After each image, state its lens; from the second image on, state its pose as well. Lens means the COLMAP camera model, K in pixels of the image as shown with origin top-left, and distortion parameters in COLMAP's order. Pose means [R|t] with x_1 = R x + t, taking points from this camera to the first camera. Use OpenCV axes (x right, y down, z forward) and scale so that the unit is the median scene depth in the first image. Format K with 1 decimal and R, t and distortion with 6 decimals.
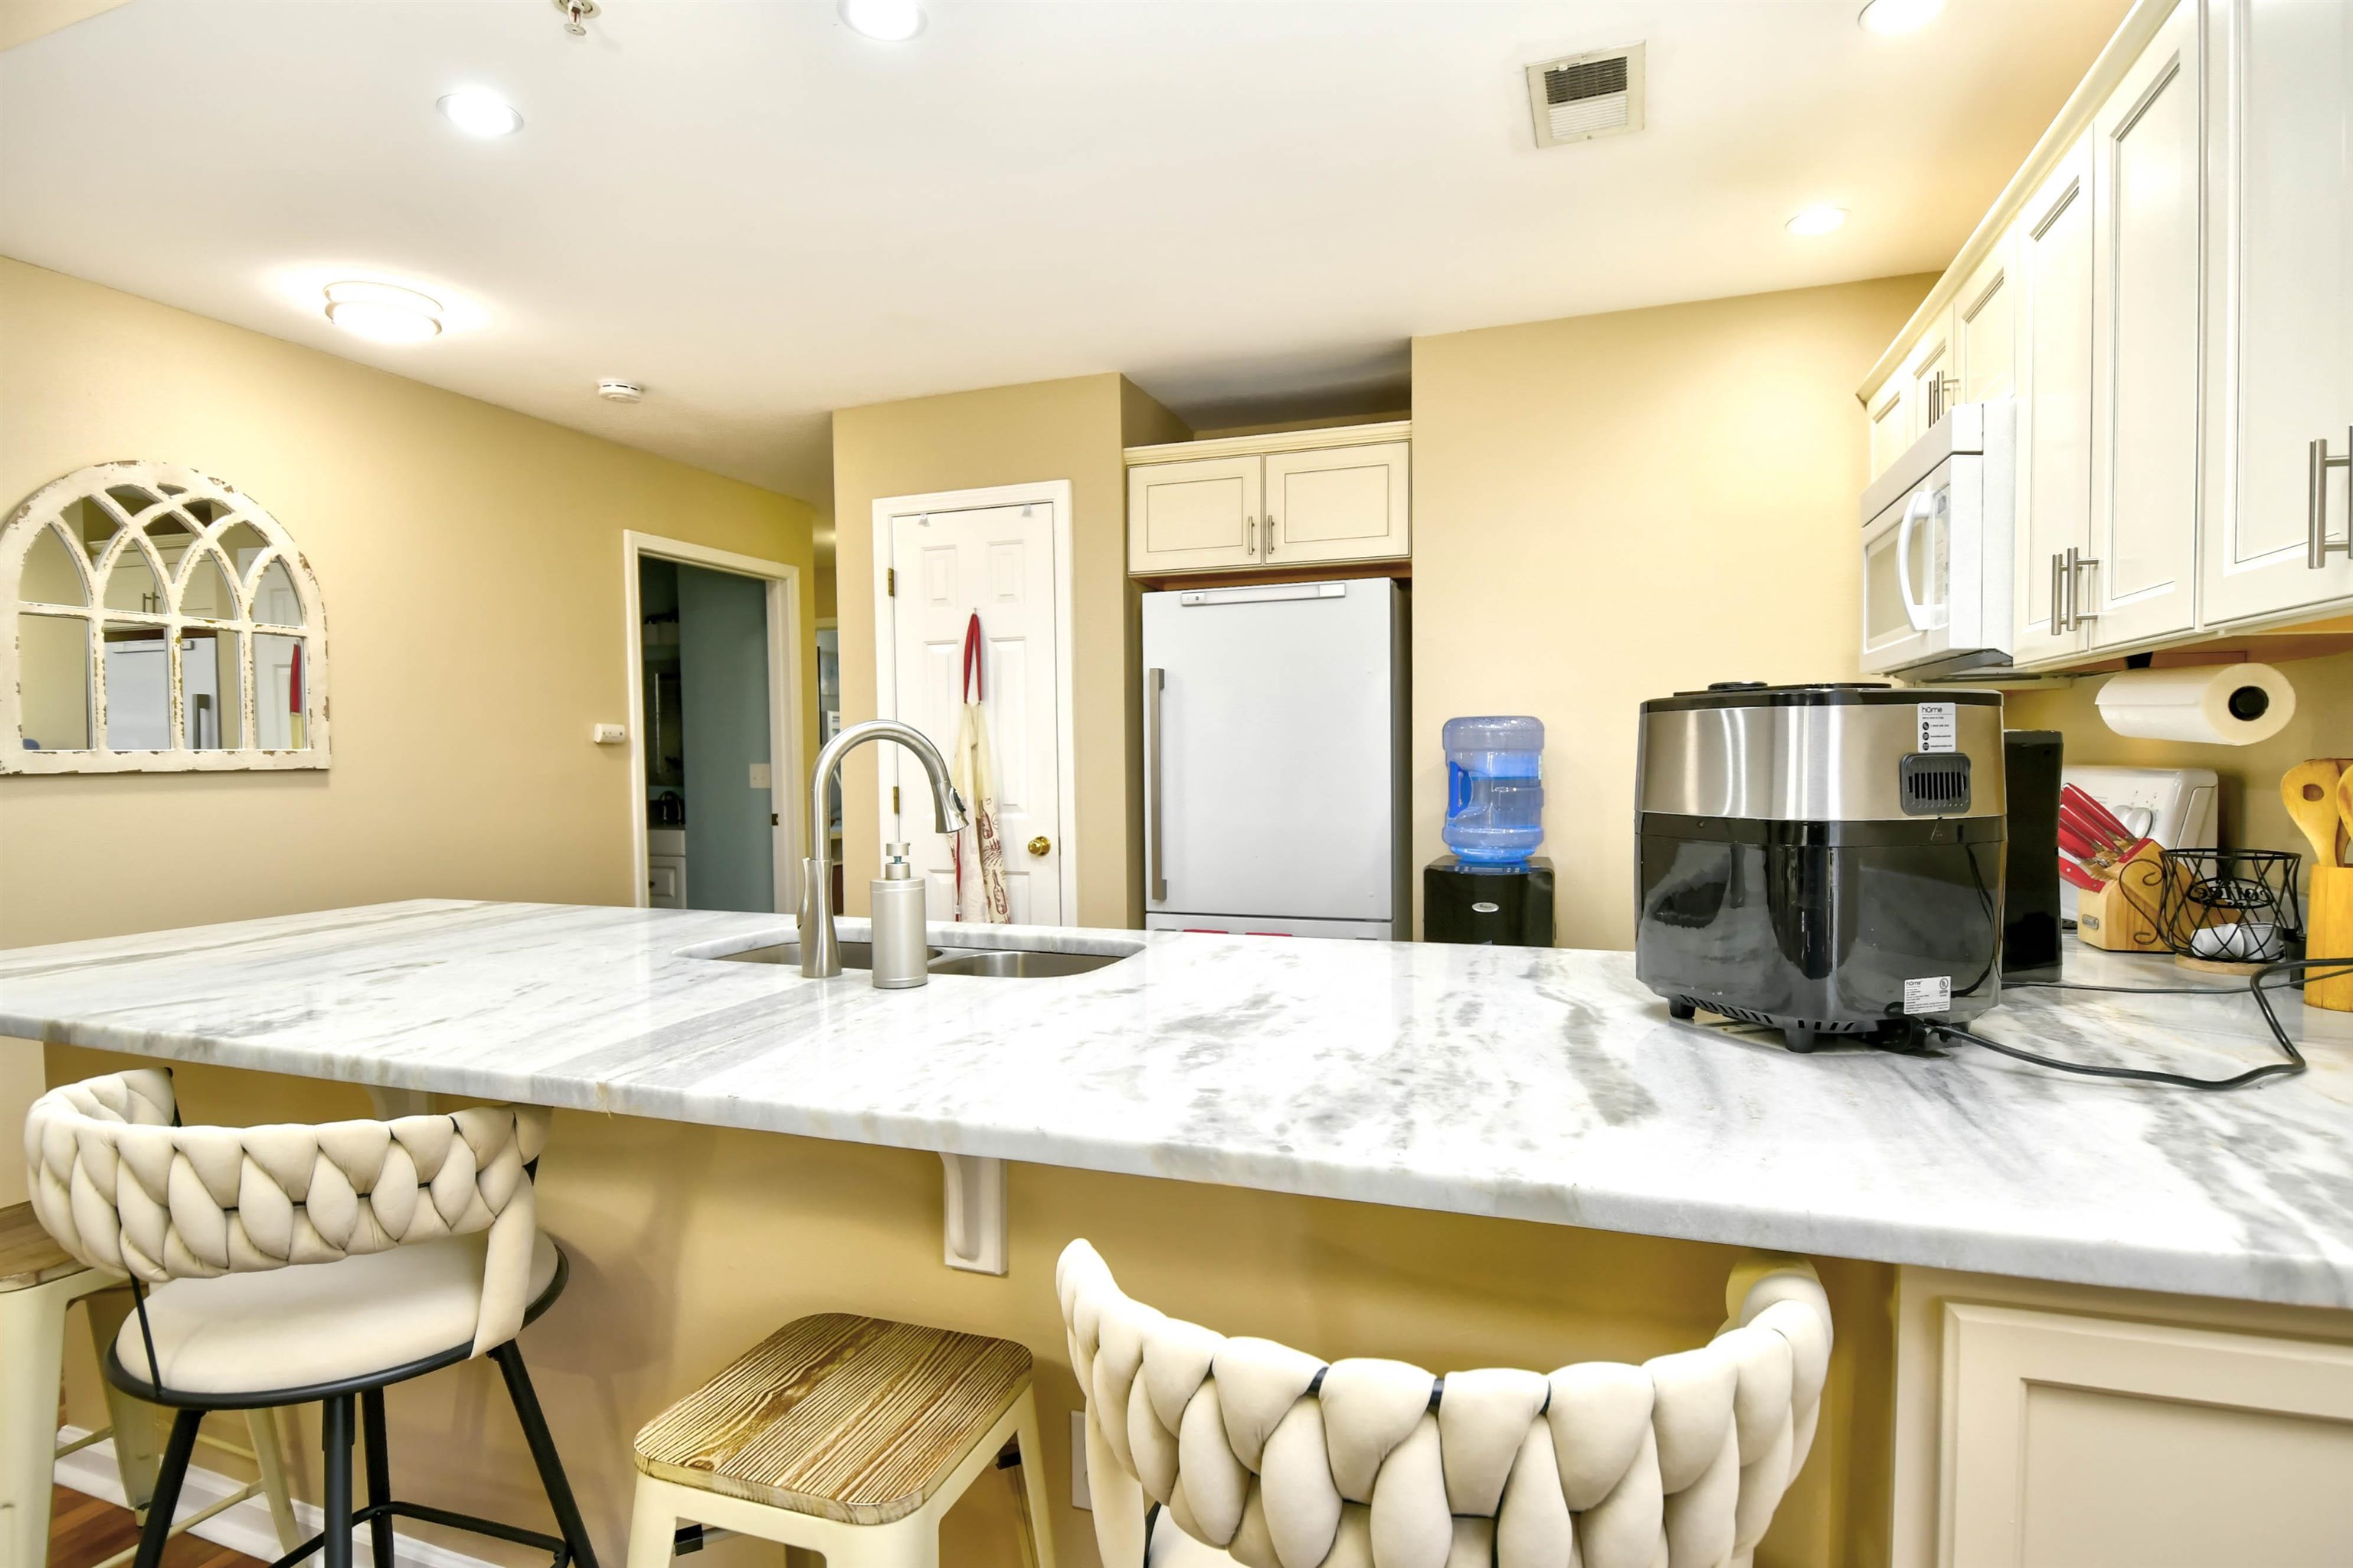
lens RADIAL K [[1201.2, 0, 1180.5], [0, 1201.2, 793.9], [0, 0, 1]] dist [0.000502, -0.001062]
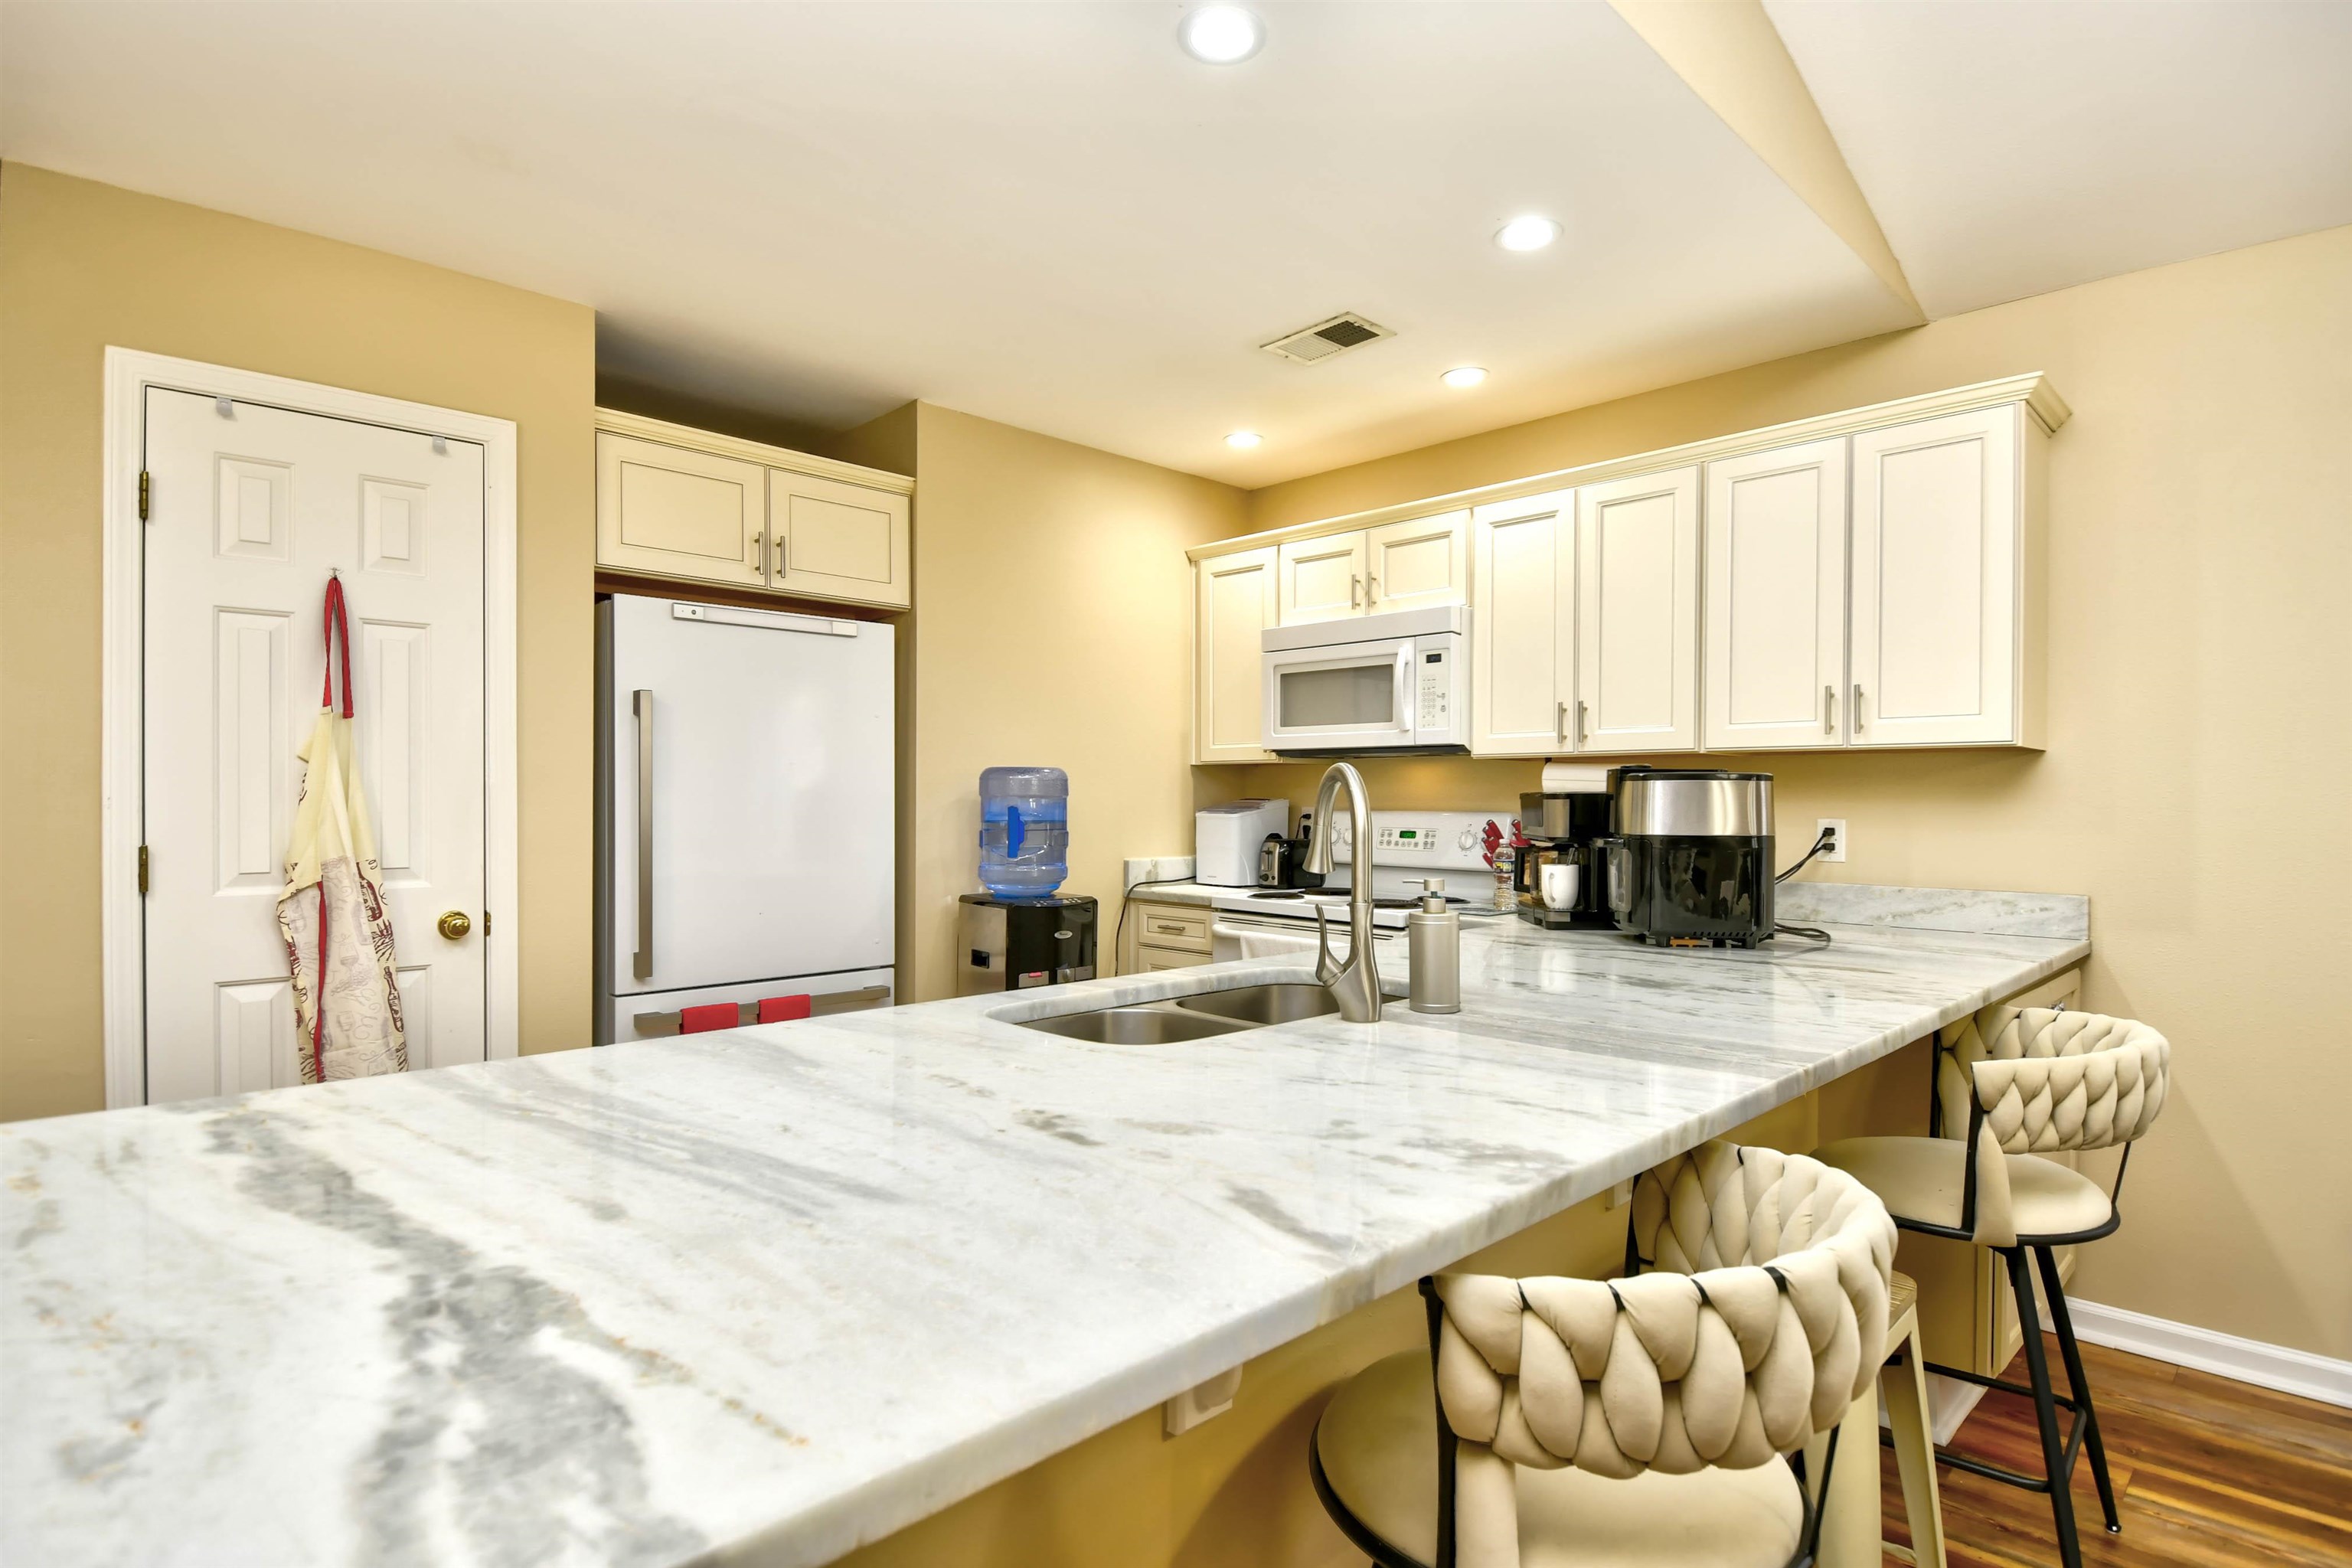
lens RADIAL K [[1200.7, 0, 1180.0], [0, 1200.7, 793.9], [0, 0, 1]] dist [0.000502, -0.001062]
pose [[0.436107, 0.014020, 0.899786, -0.604695], [0.020979, 0.999448, -0.025741, -0.006596], [-0.899650, 0.030102, 0.435572, 0.334119]]
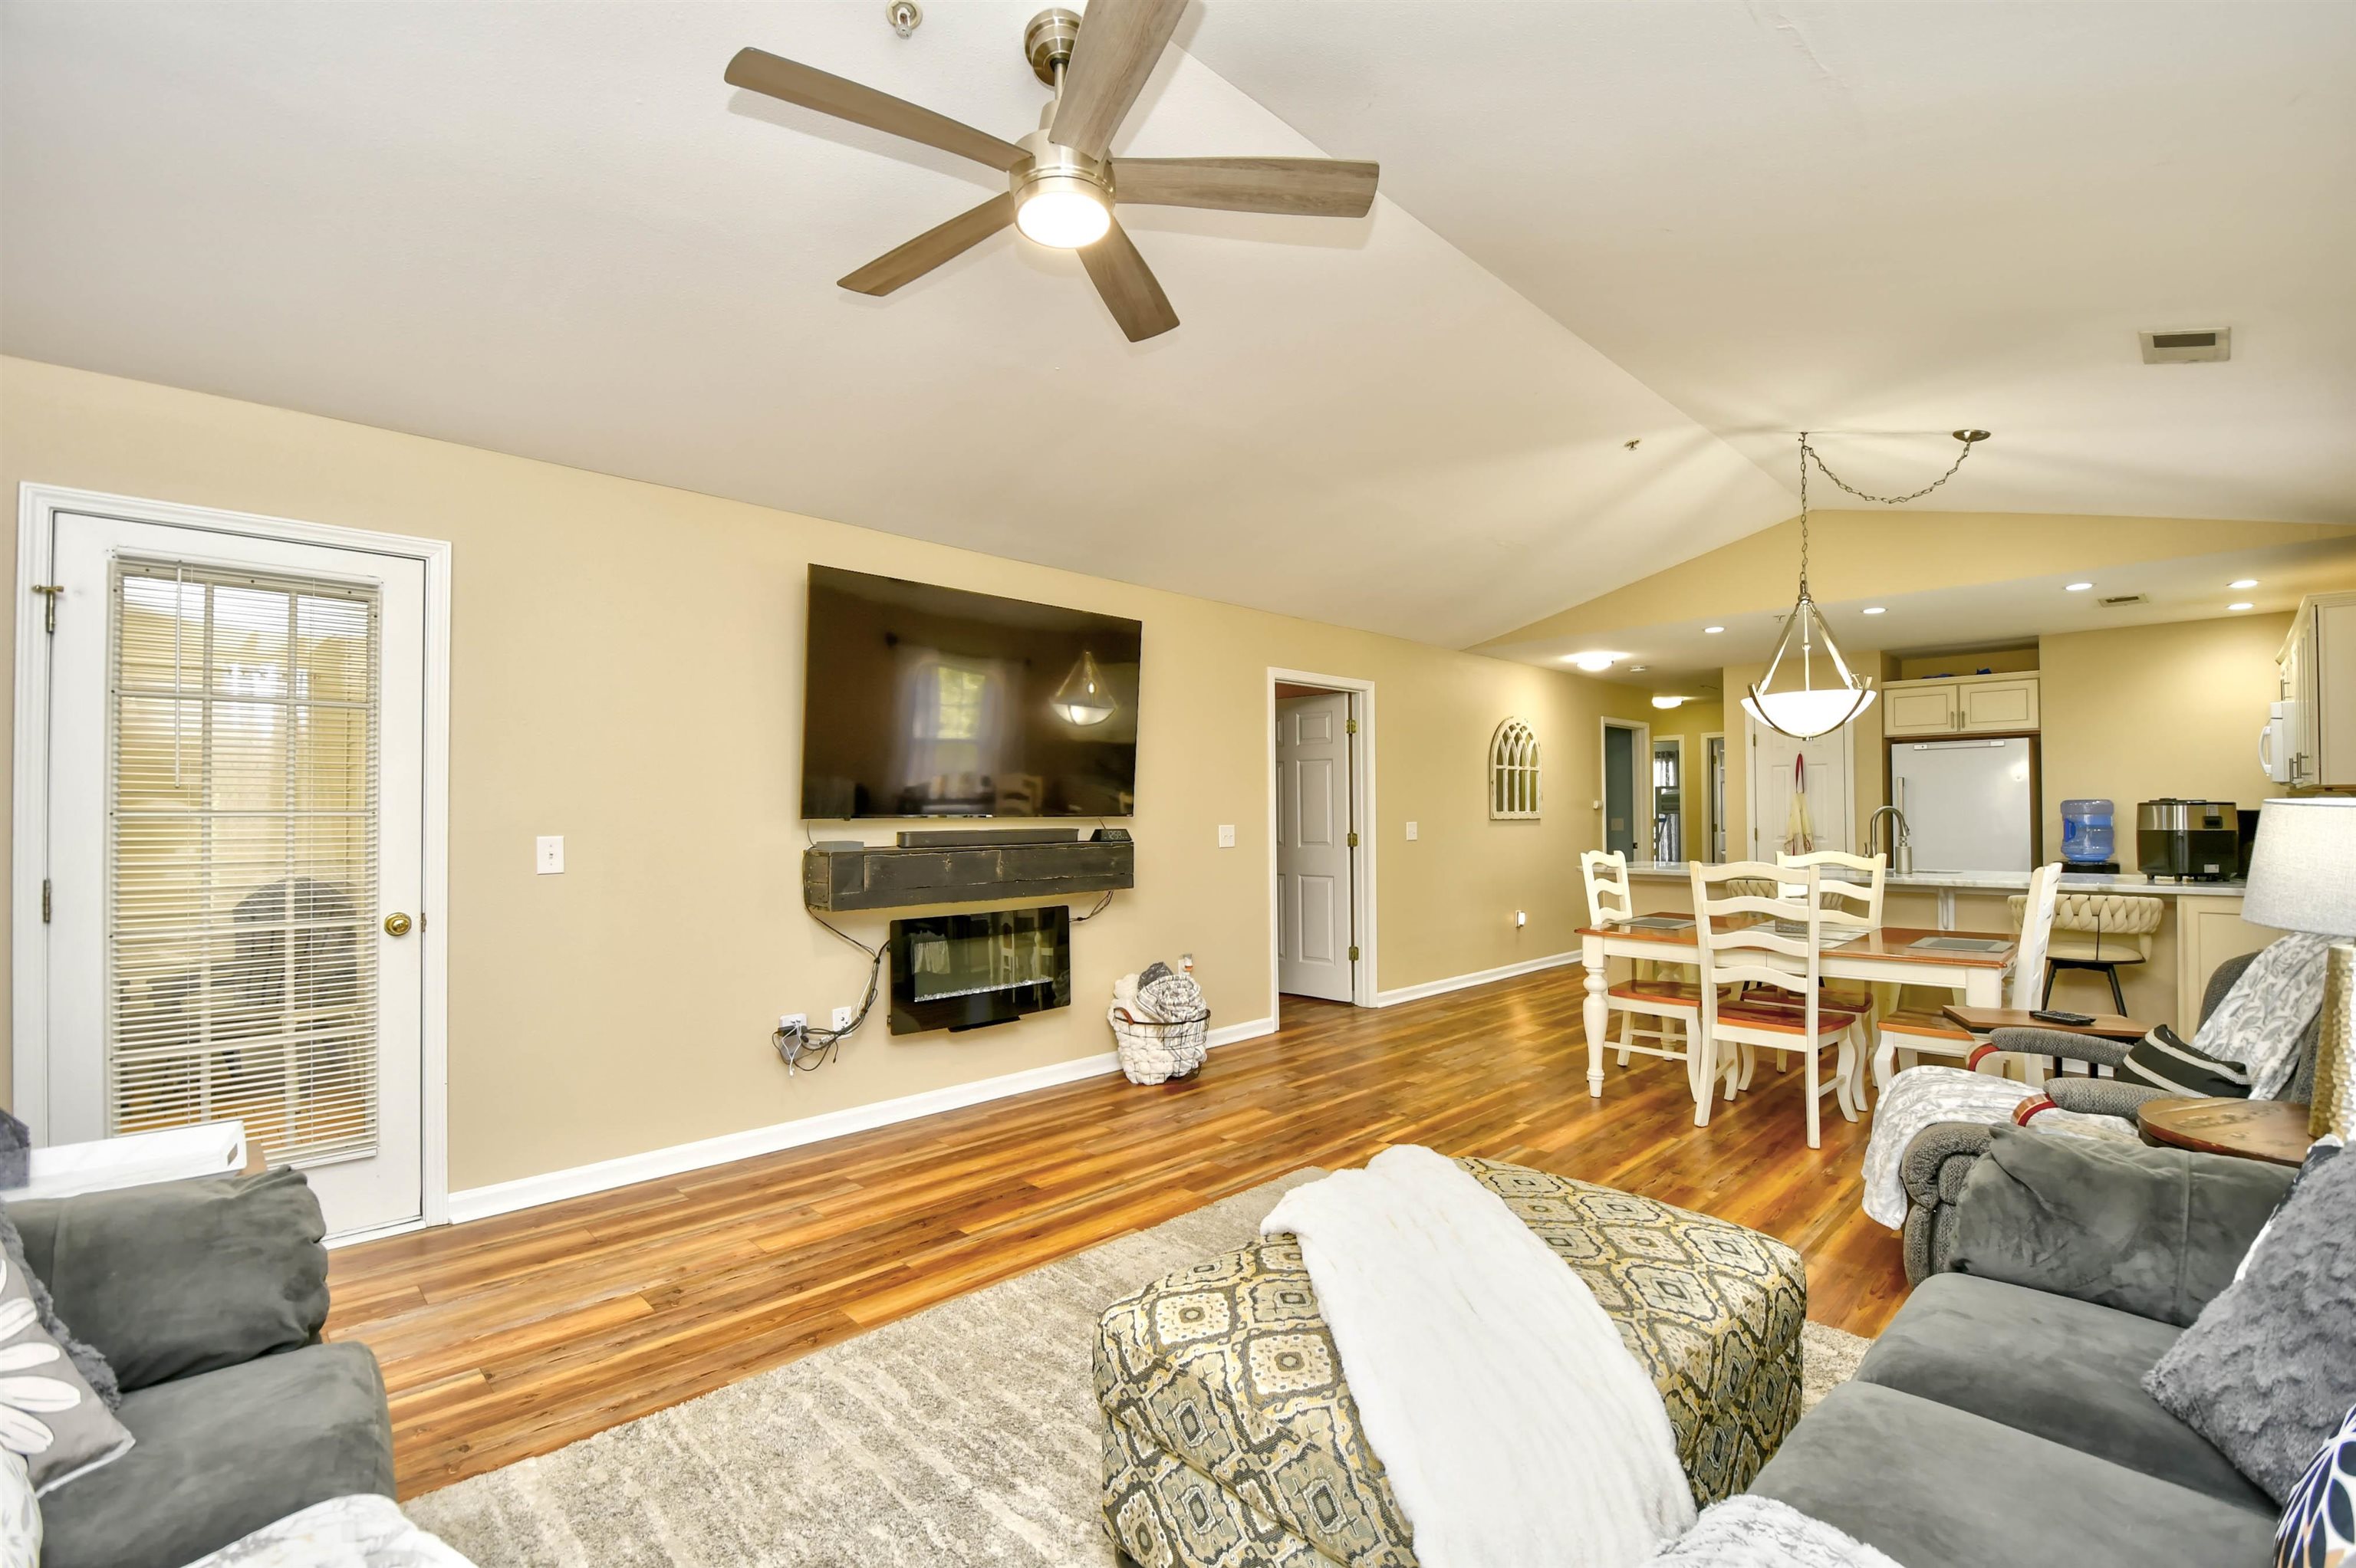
lens RADIAL K [[1044.6, 0, 1181.3], [0, 1044.6, 796.9], [0, 0, 1]] dist [-0.001567, -0.000402]
pose [[0.894468, -0.003203, -0.447121, -0.367676], [-0.018359, 0.998868, -0.043883, 0.046755], [0.446756, 0.047460, 0.893396, -1.437884]]
